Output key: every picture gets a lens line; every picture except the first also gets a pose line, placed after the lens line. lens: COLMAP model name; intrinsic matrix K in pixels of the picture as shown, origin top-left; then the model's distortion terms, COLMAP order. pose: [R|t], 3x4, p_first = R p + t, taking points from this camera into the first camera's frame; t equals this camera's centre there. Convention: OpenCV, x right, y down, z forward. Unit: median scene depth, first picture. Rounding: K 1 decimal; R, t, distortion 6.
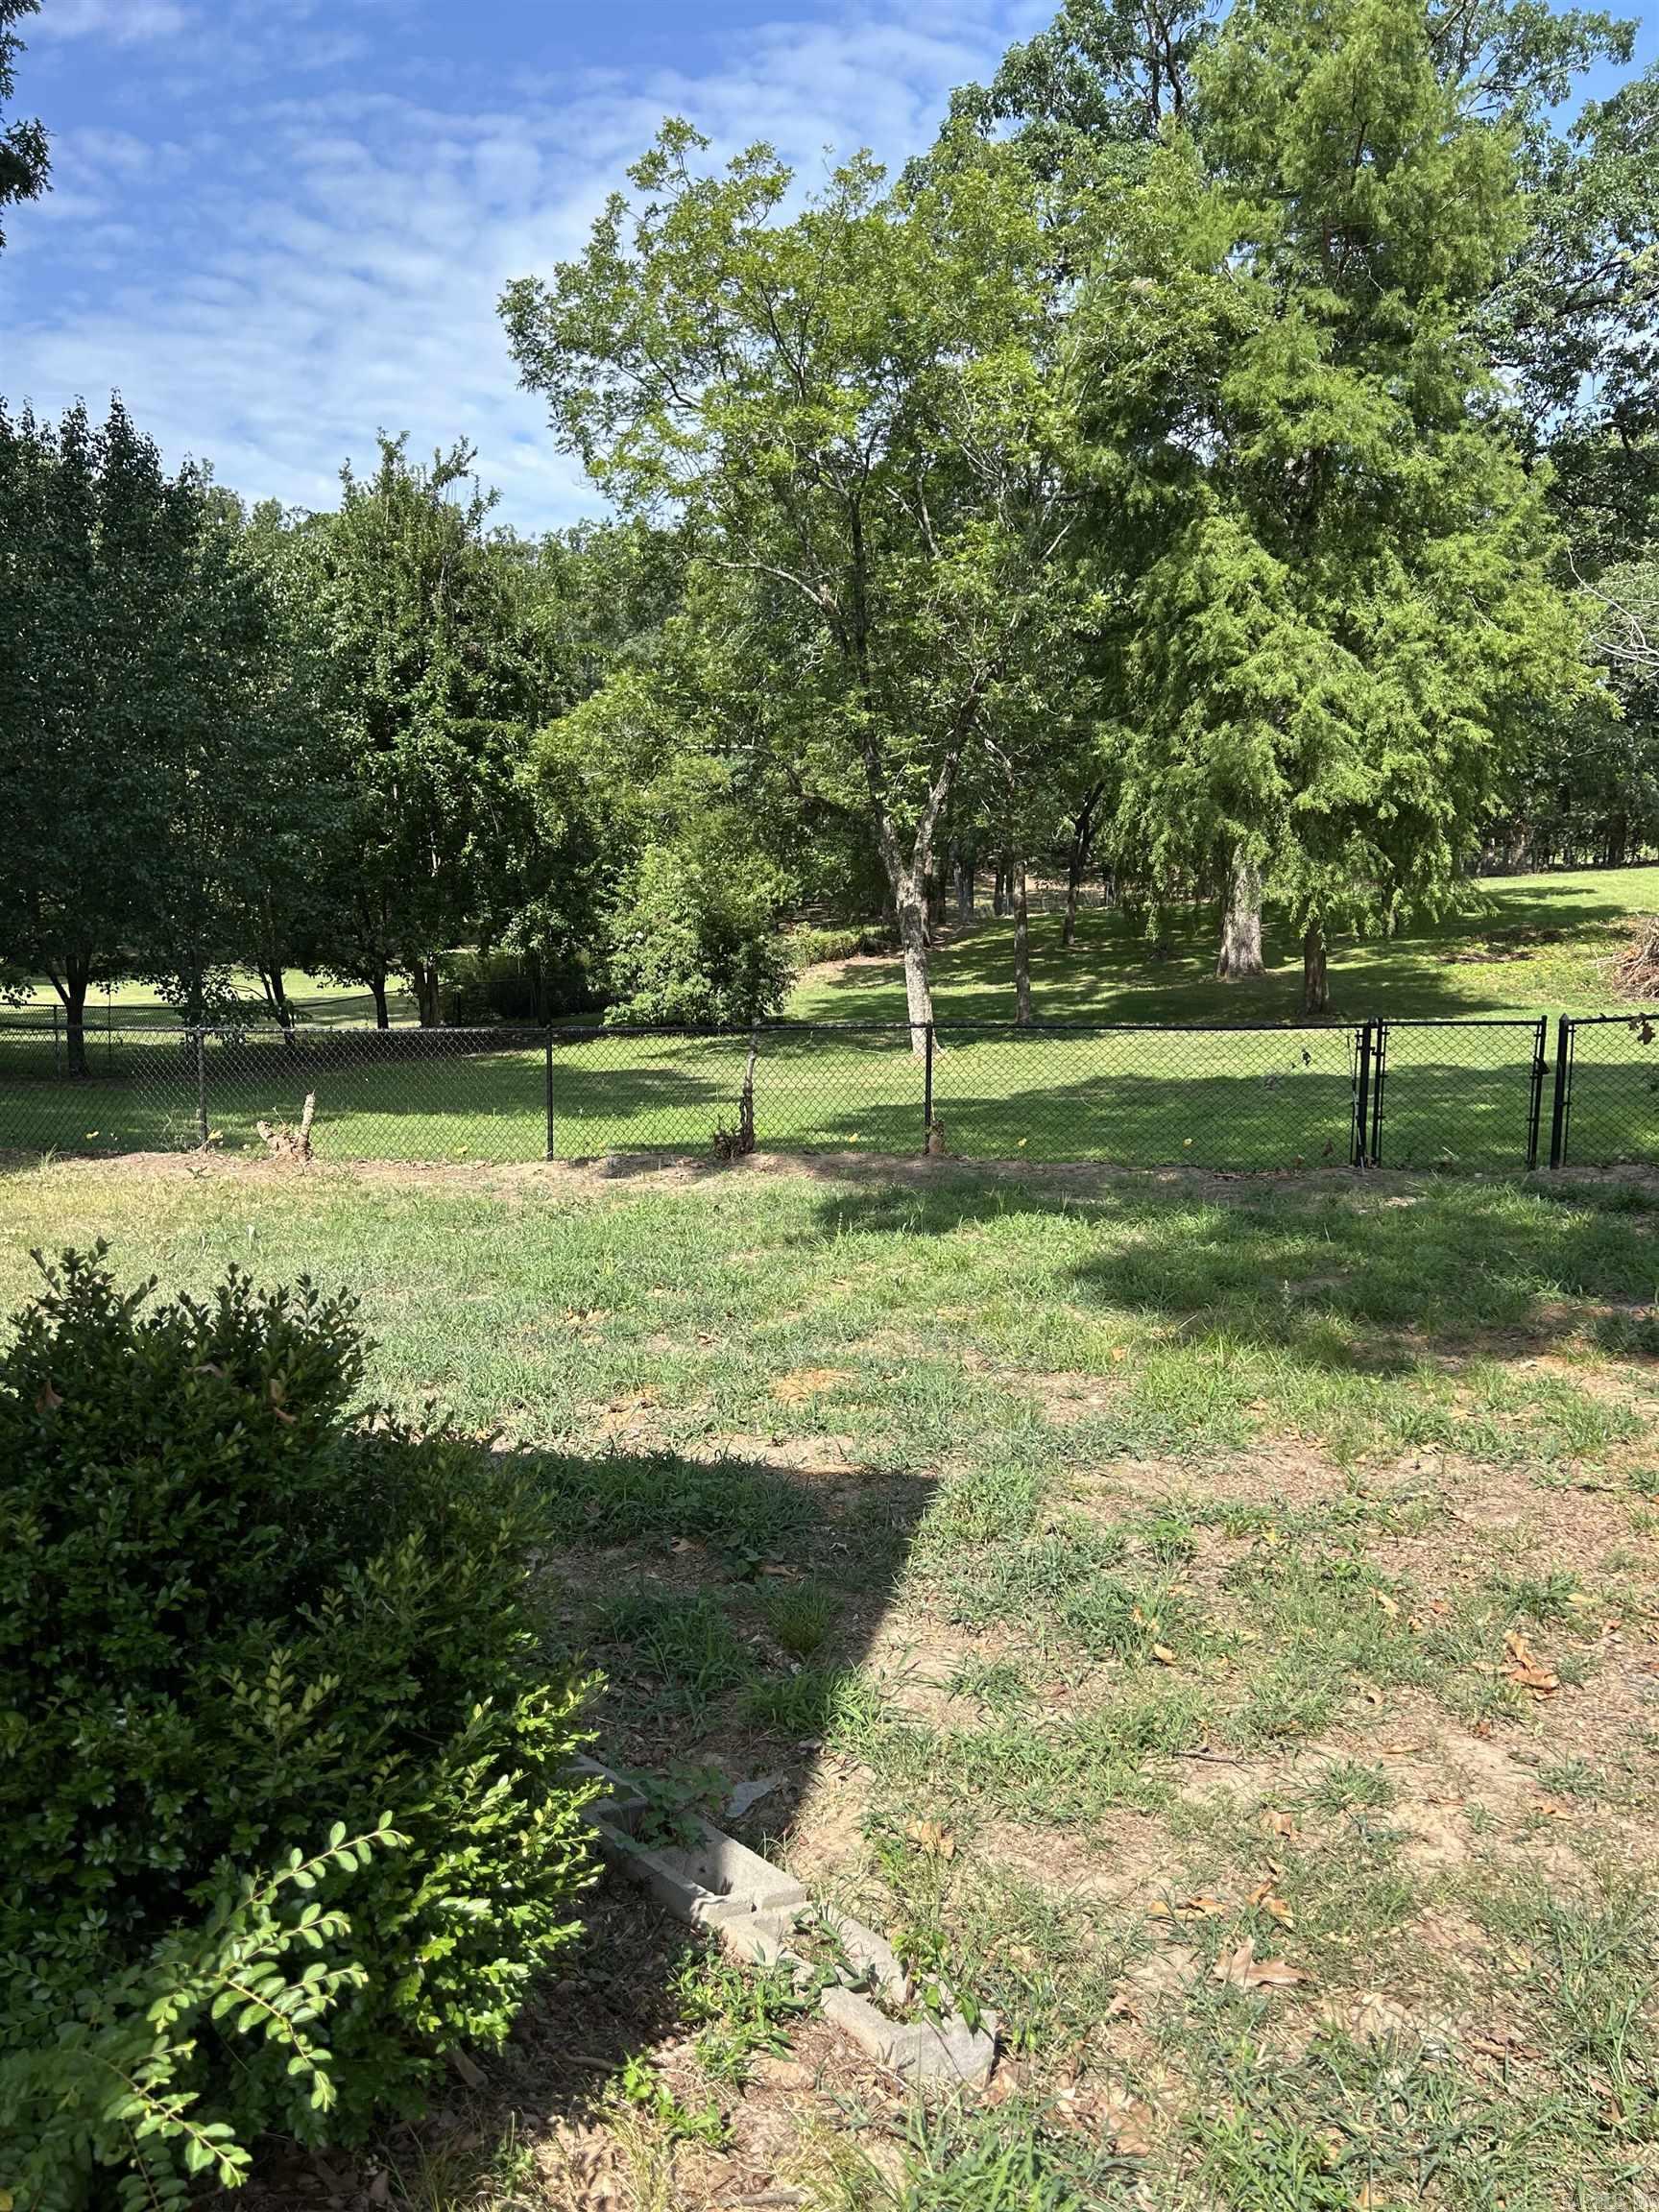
lens RADIAL K [[1648.8, 0, 808.5], [0, 1648.8, 1109.4], [0, 0, 1]] dist [-0.009856, 0.004390]
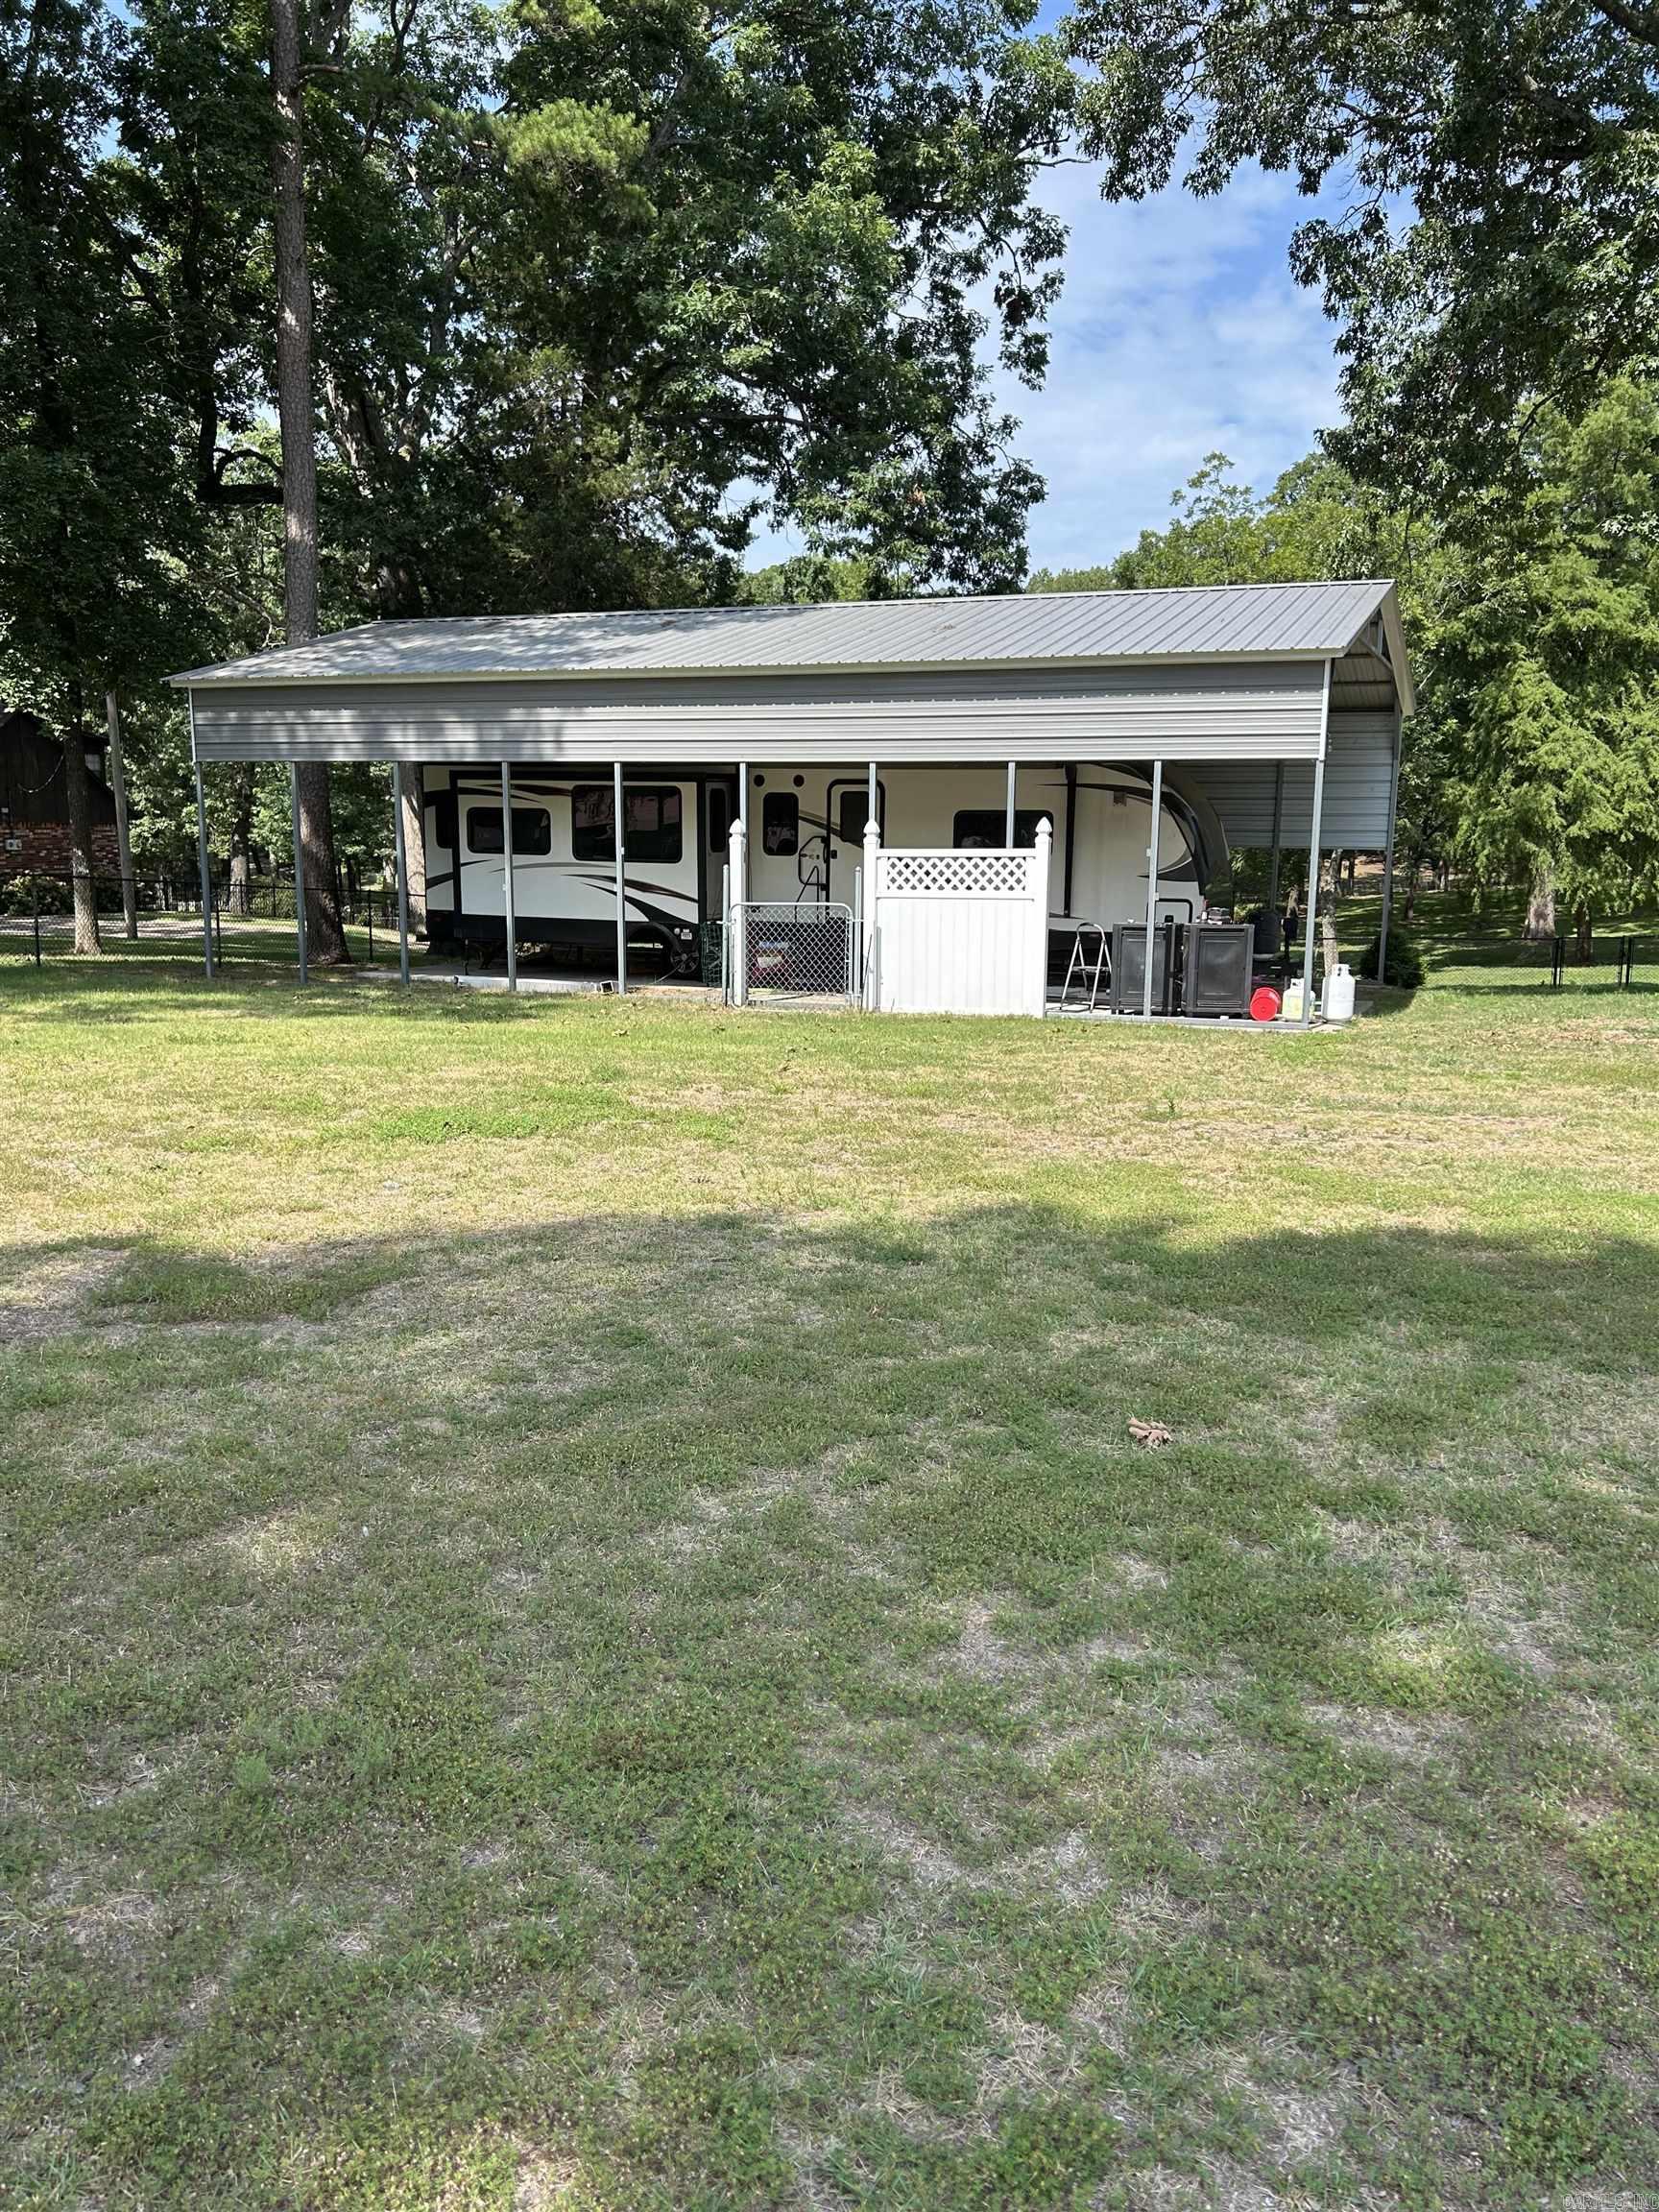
lens RADIAL K [[1648.8, 0, 843.8], [0, 1648.8, 1096.7], [0, 0, 1]] dist [-0.009856, 0.004390]
pose [[0.987206, 0.032214, -0.156159, -0.161424], [-0.030832, 0.999461, 0.011264, 0.086905], [0.156438, -0.006305, 0.987668, -0.771013]]
